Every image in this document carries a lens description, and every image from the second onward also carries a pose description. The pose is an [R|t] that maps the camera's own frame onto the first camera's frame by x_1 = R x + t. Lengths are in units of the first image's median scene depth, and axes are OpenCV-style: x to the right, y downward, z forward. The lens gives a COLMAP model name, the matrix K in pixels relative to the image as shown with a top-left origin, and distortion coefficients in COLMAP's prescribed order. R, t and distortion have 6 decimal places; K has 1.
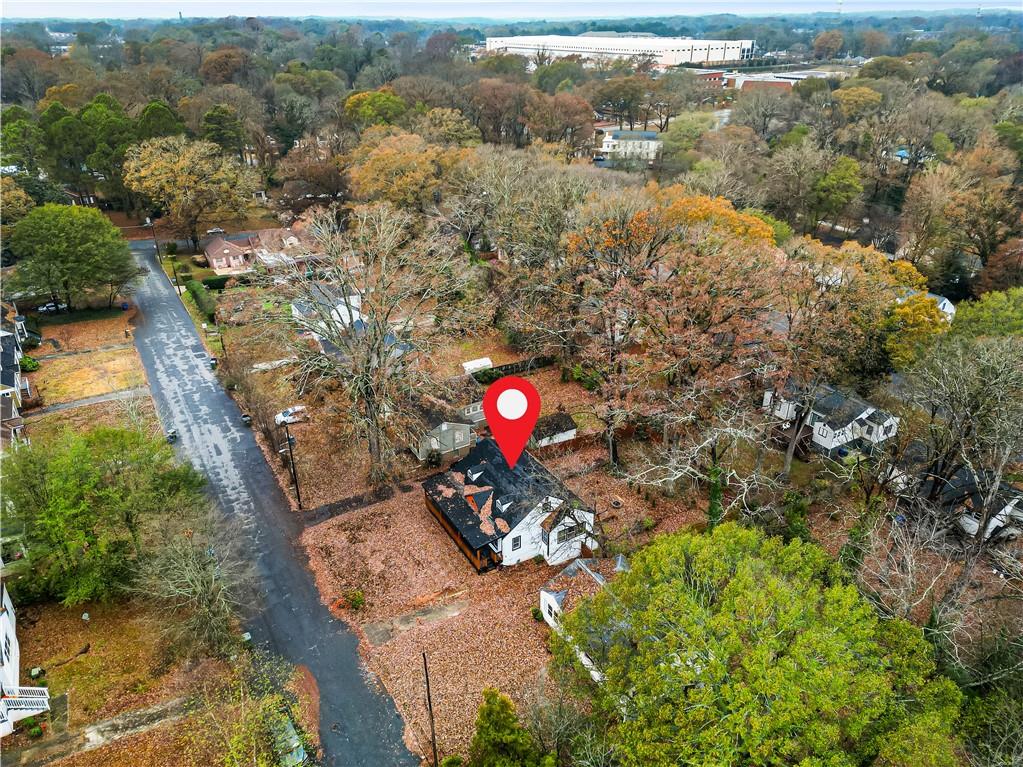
lens RADIAL K [[750.6, 0, 531.8], [0, 750.6, 381.5], [0, 0, 1]] dist [0.078387, -0.071390]
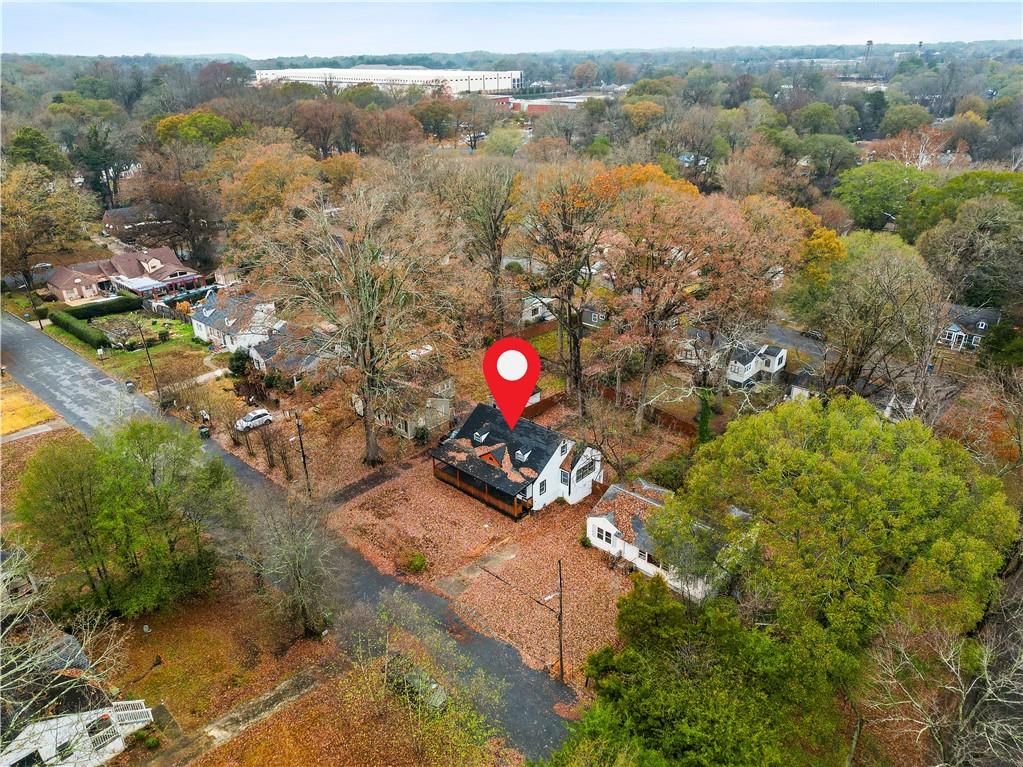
lens RADIAL K [[750.6, 0, 531.8], [0, 750.6, 381.5], [0, 0, 1]] dist [0.078387, -0.071390]
pose [[0.948039, -0.132782, 0.289120, -0.243832], [0.146582, 0.988843, -0.026511, 0.070551], [-0.282375, 0.067513, 0.956926, -0.013822]]
